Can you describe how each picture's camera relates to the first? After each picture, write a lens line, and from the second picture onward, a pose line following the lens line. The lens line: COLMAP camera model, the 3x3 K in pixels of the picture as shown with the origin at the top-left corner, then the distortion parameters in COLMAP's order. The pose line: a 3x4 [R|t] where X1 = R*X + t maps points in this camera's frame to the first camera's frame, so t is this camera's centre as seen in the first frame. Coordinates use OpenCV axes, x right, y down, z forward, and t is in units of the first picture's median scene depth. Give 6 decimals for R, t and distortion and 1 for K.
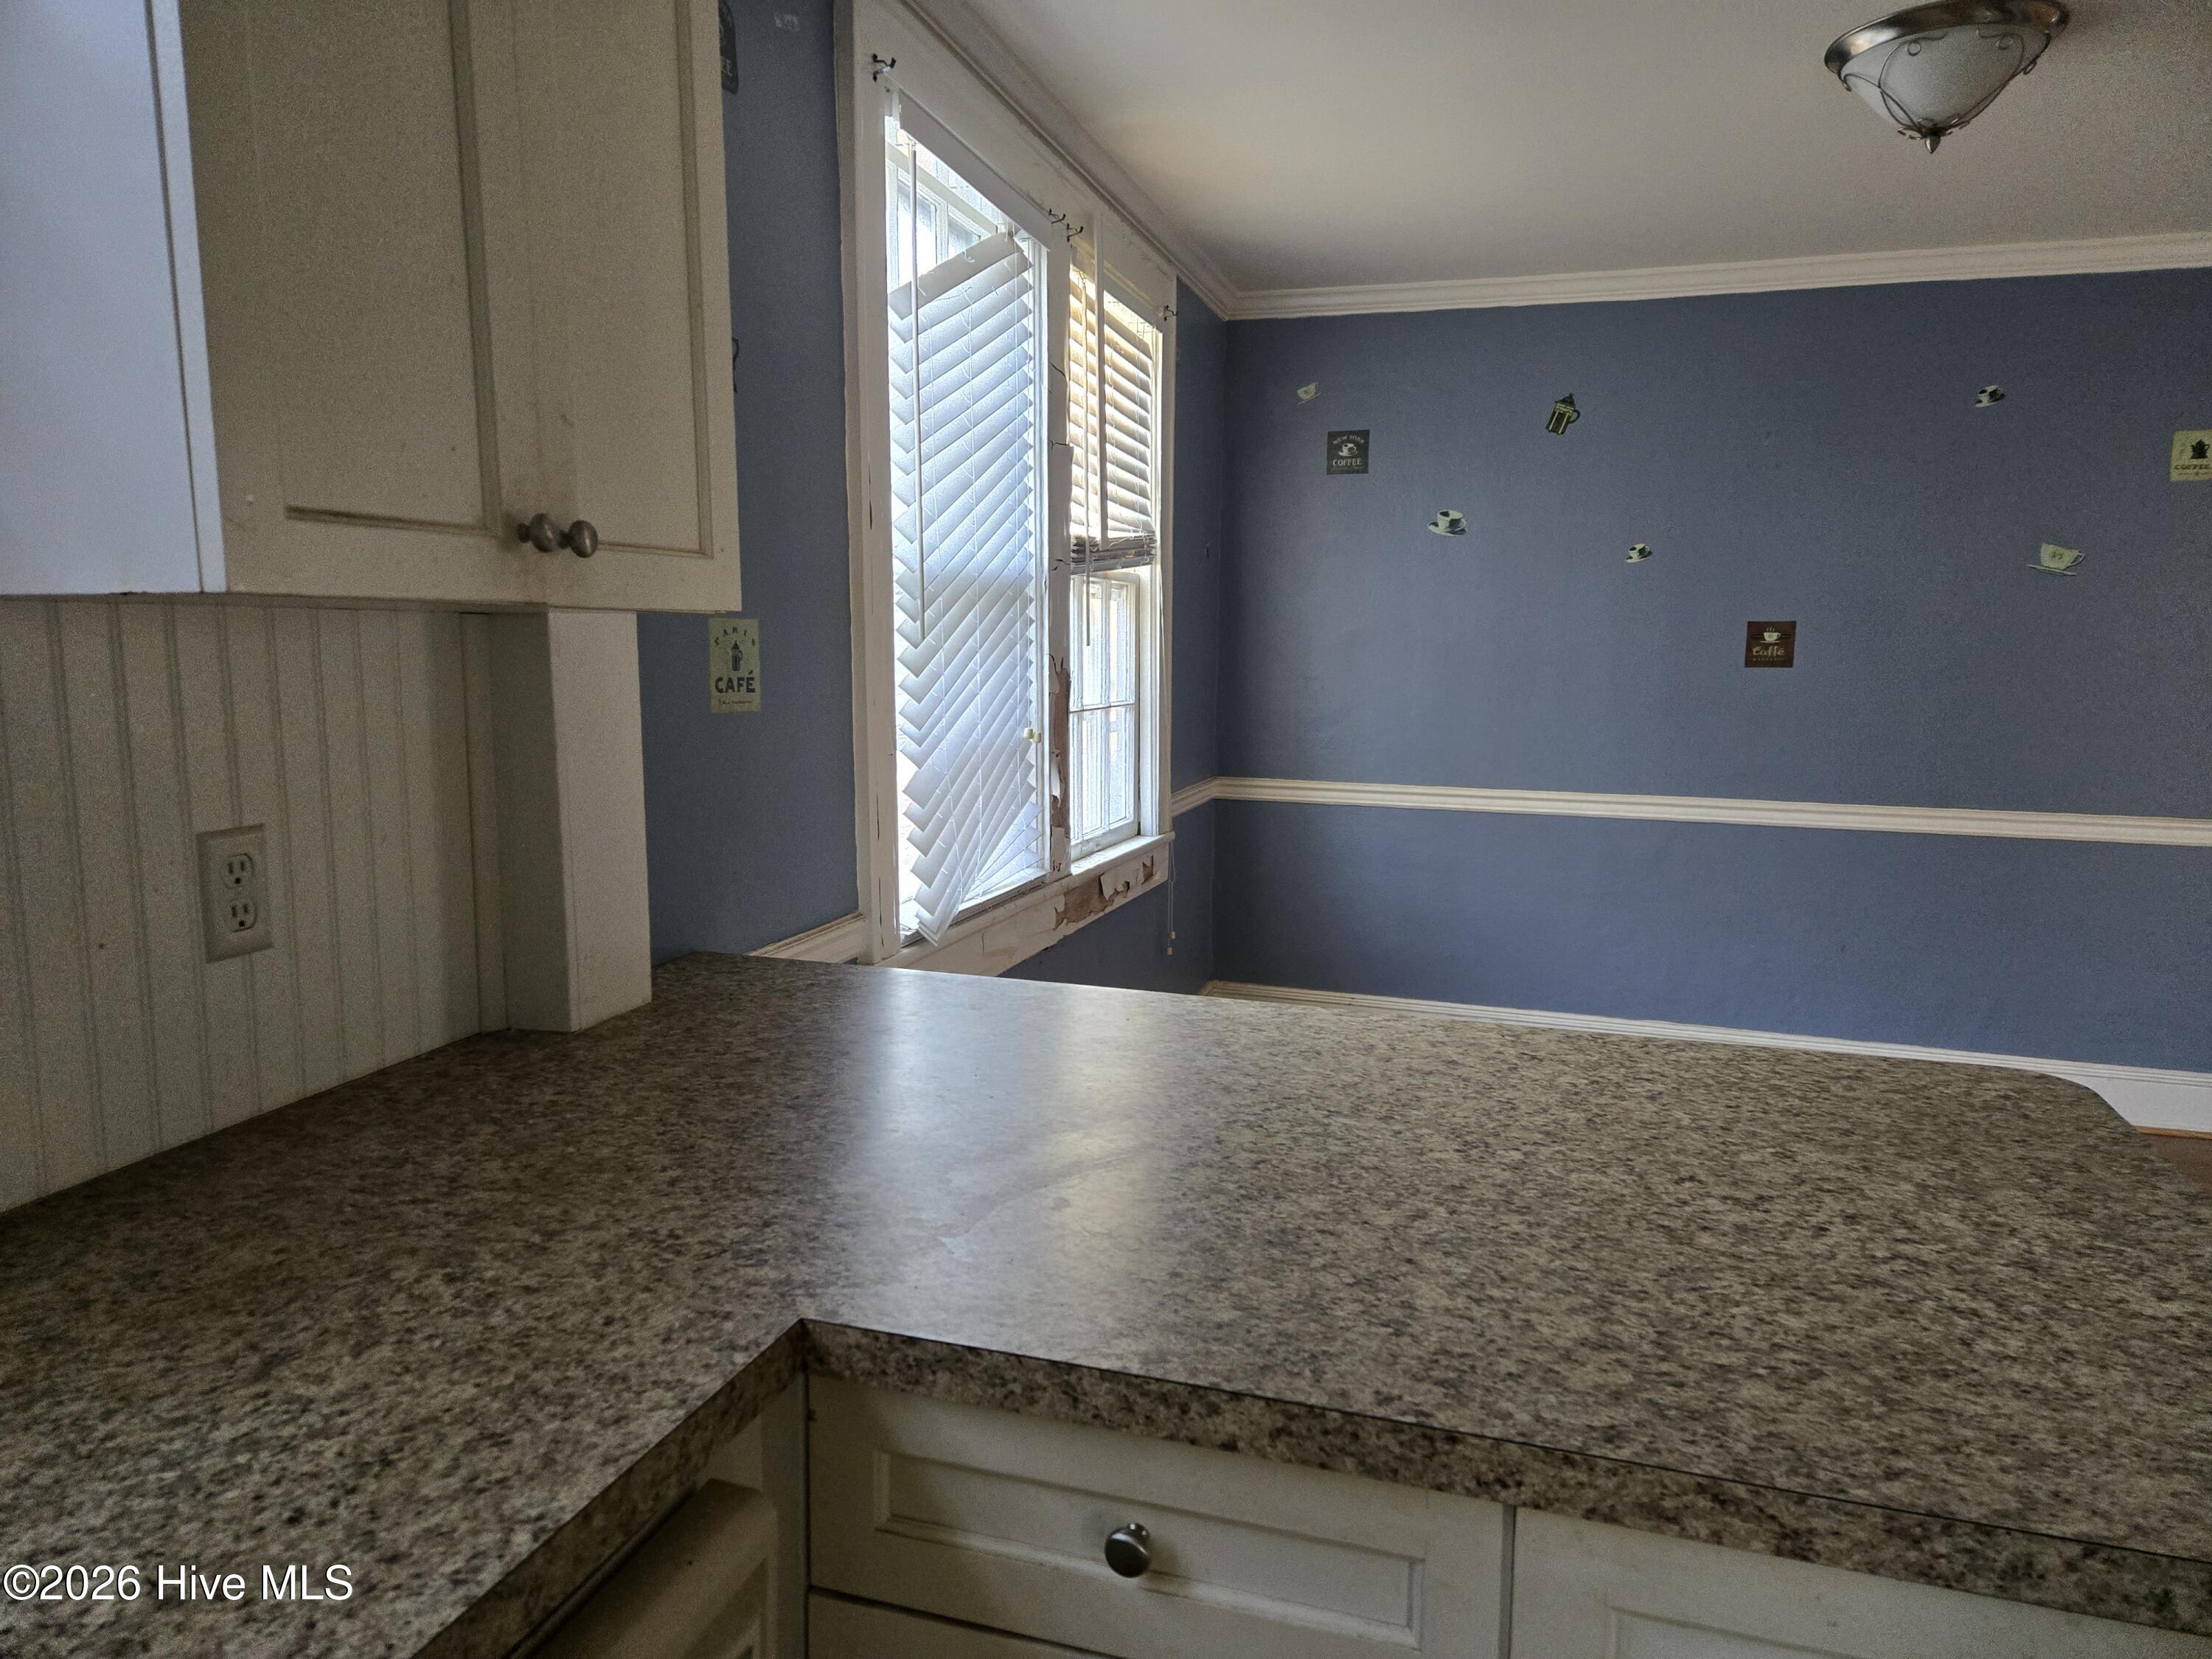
lens RADIAL K [[1493.2, 0, 1106.0], [0, 1493.2, 829.5], [0, 0, 1]] dist [0.086330, -0.055191]
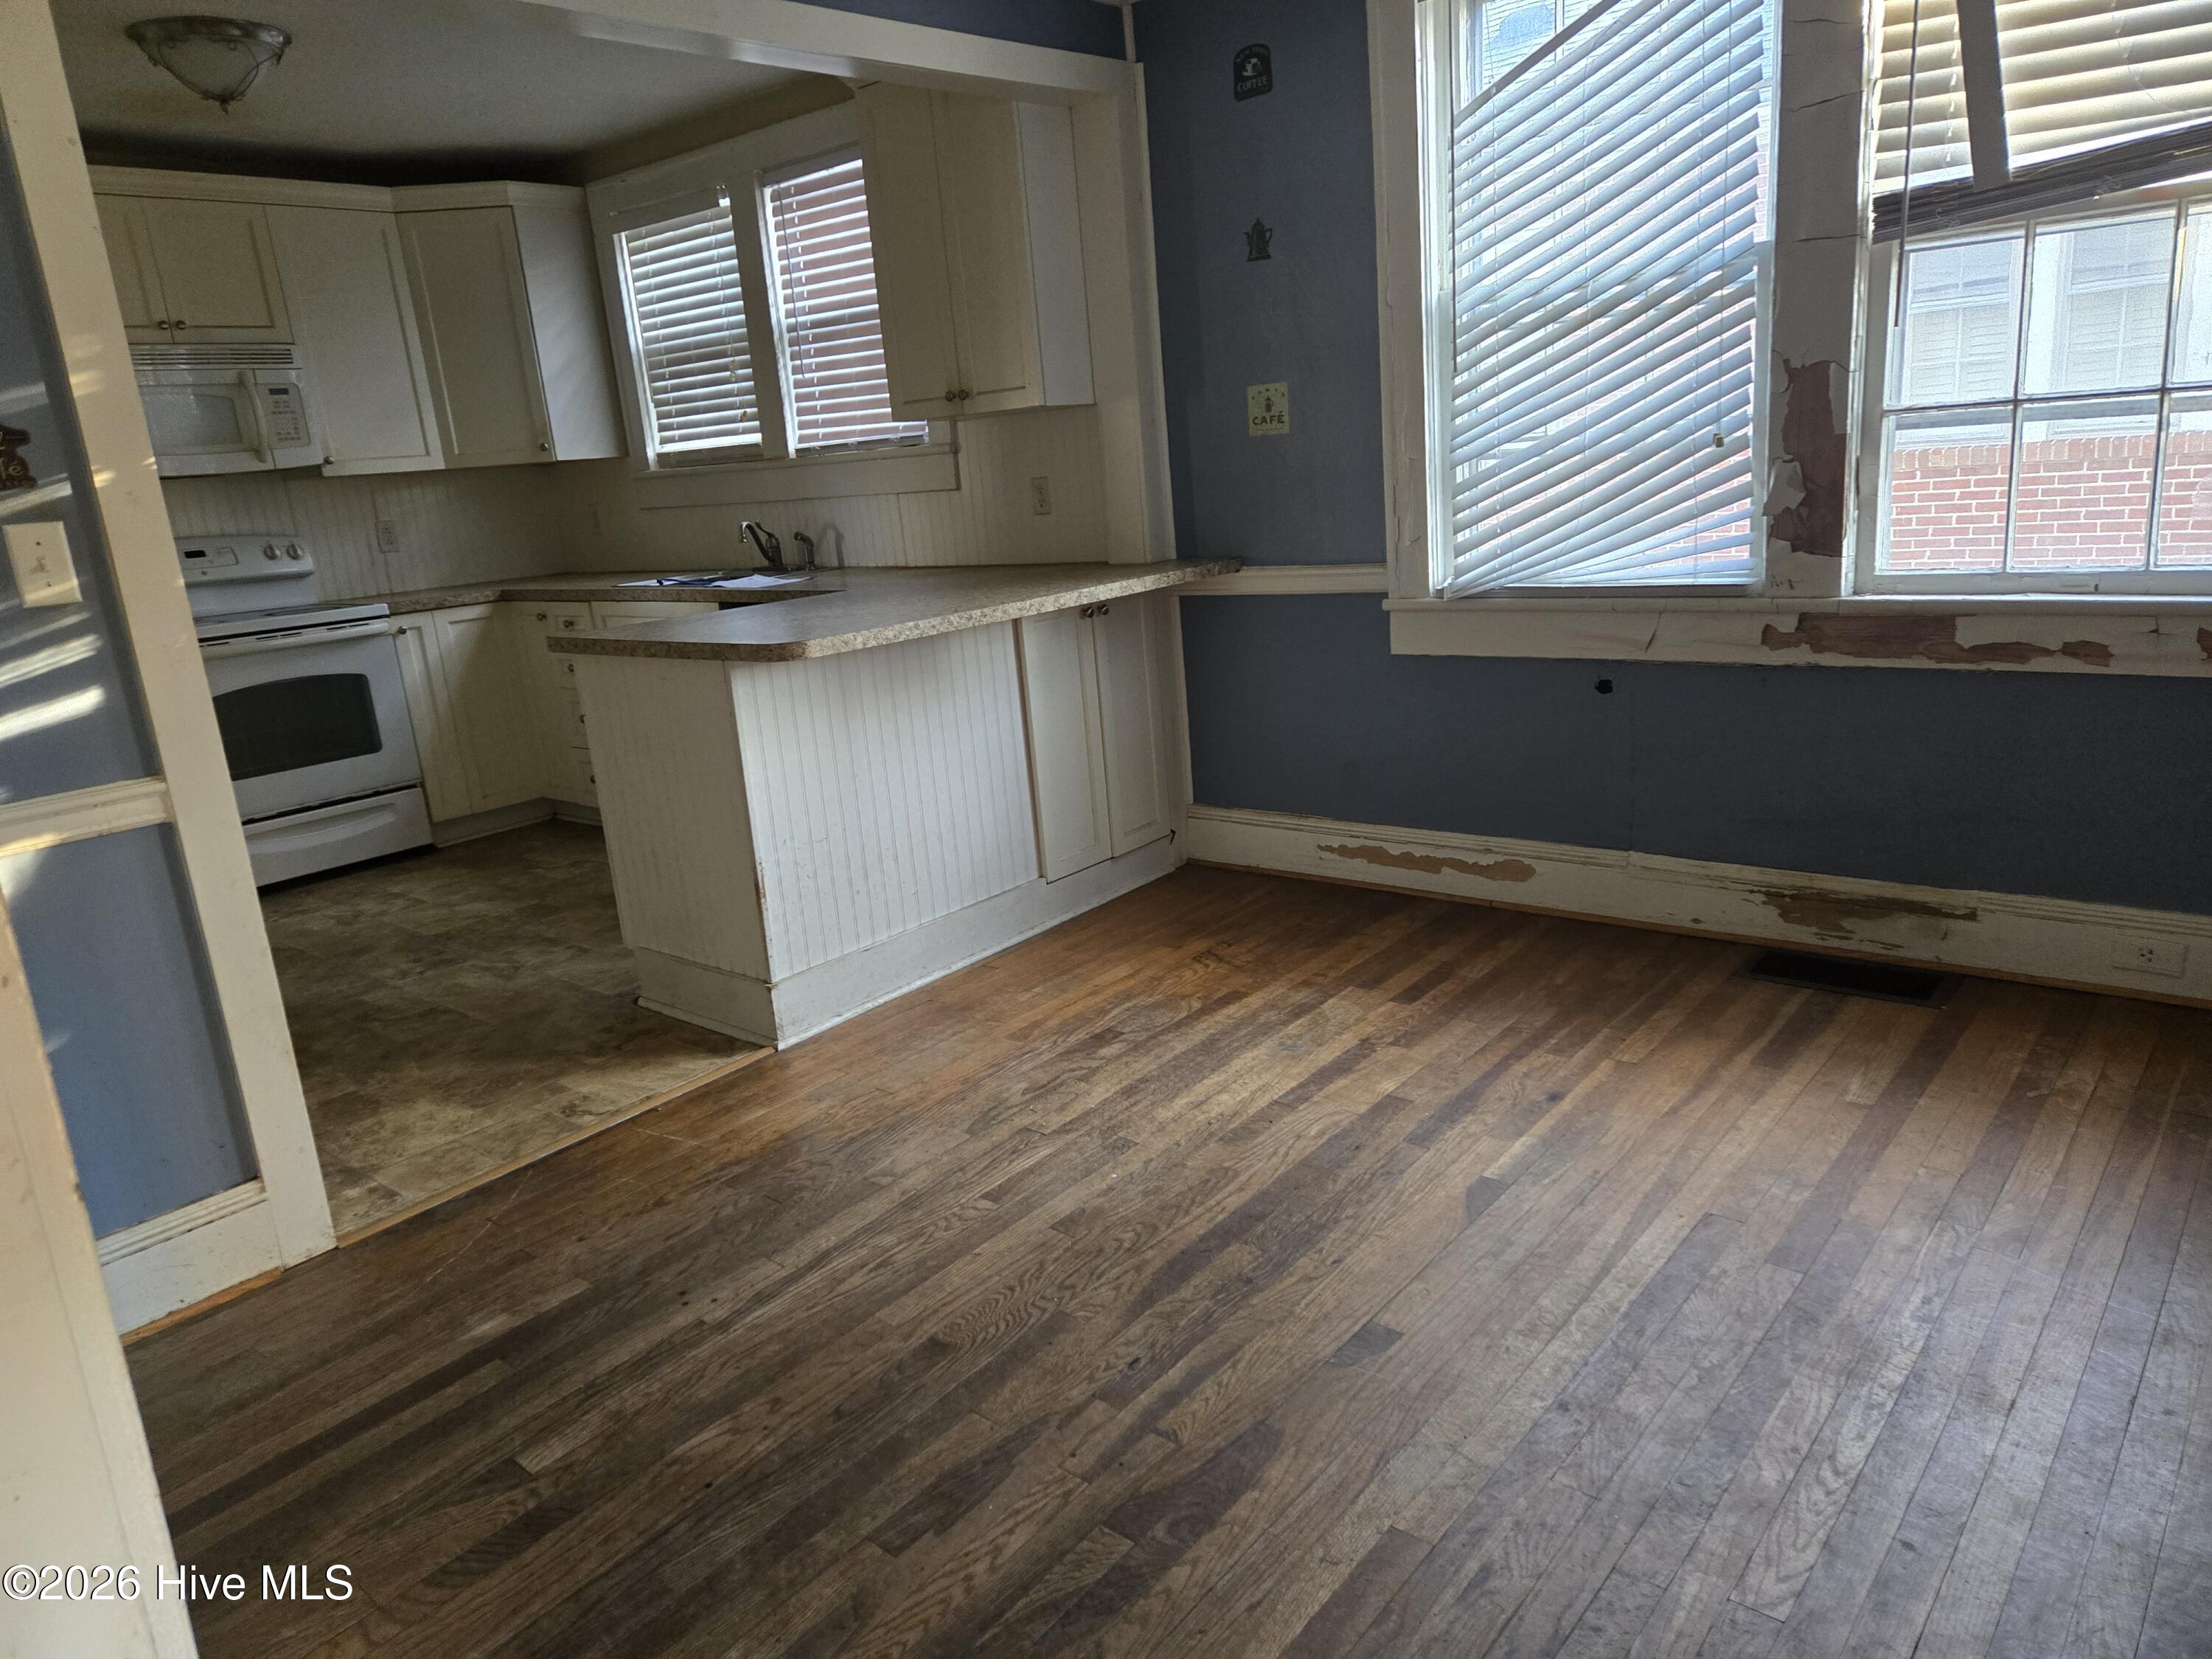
lens RADIAL K [[1493.2, 0, 1106.0], [0, 1493.2, 829.5], [0, 0, 1]] dist [0.086330, -0.055191]
pose [[-0.390947, 0.253371, -0.884852, 1.616883], [-0.034289, 0.956687, 0.289090, -0.140258], [0.919774, 0.143360, -0.365327, 1.545308]]
